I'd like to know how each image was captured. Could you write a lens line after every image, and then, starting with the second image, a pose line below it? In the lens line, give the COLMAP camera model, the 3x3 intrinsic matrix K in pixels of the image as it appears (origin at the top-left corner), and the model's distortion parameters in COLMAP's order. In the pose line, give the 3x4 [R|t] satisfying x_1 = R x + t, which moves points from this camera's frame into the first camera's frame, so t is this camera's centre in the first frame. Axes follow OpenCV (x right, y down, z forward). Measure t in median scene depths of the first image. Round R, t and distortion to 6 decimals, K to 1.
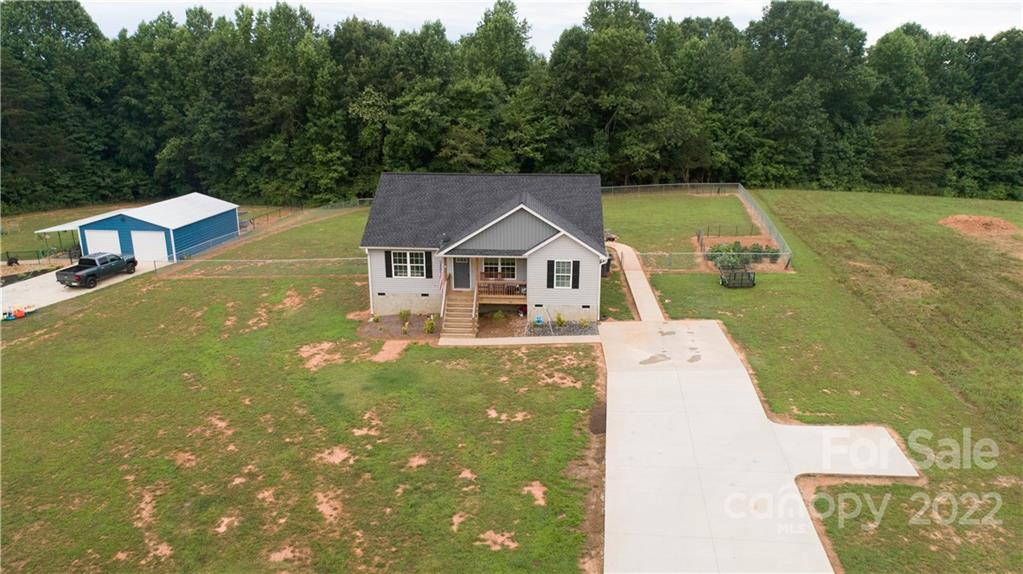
lens RADIAL K [[678.6, 0, 509.3], [0, 678.6, 292.3], [0, 0, 1]] dist [-0.020538, 0.008134]
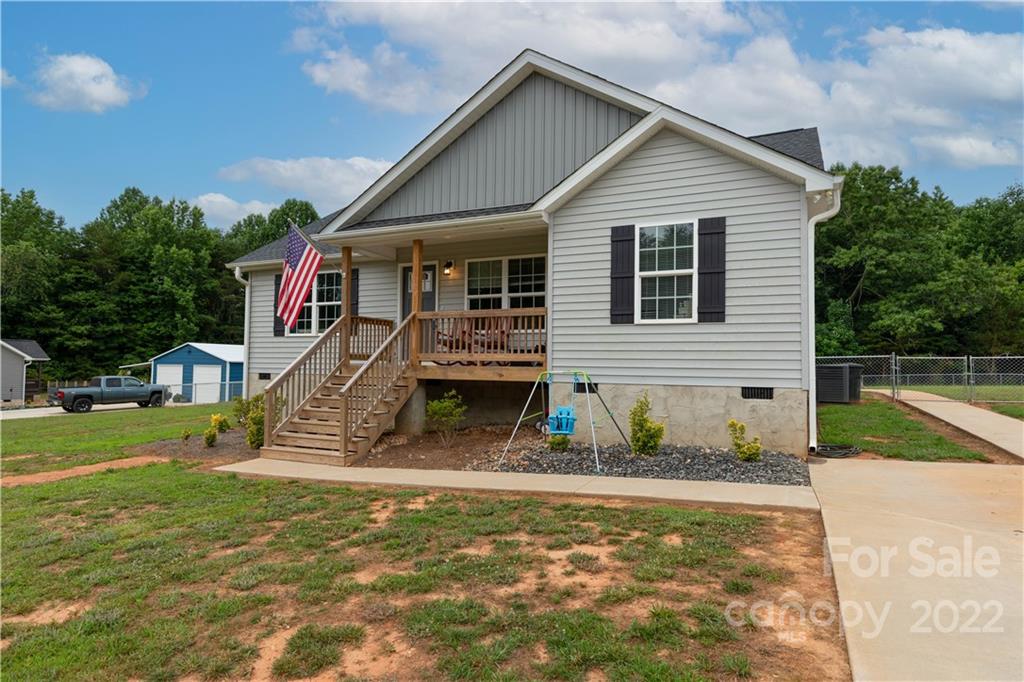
lens RADIAL K [[583.6, 0, 512.0], [0, 583.6, 341.0], [0, 0, 1]] dist [0.011109, 0.001075]
pose [[0.924907, -0.006193, -0.380143, 0.067842], [-0.120436, 0.943602, -0.308400, 0.050893], [0.360613, 0.331024, 0.871998, 0.464860]]
